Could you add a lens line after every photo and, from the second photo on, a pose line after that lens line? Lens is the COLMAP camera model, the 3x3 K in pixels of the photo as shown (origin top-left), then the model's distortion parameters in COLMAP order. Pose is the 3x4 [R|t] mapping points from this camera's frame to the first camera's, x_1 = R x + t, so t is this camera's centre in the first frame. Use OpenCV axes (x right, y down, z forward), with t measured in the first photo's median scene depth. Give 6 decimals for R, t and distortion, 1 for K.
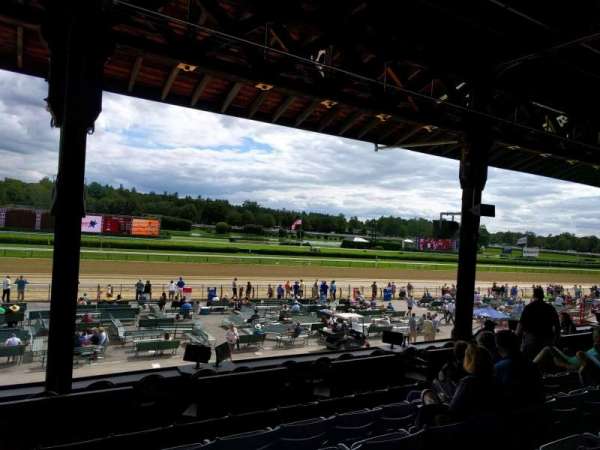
lens RADIAL K [[452.6, 0, 285.7], [0, 452.6, 244.1], [0, 0, 1]] dist [0.026907, -0.001366]
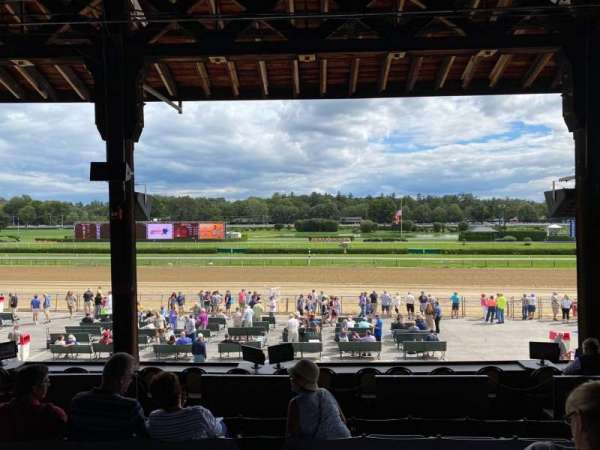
lens RADIAL K [[454.9, 0, 301.4], [0, 454.9, 266.0], [0, 0, 1]] dist [0.003289, 0.001801]
pose [[0.846554, -0.025346, -0.531699, 0.109795], [0.046985, 0.998525, 0.027209, 0.005992], [0.530225, -0.048015, 0.846496, 0.074183]]
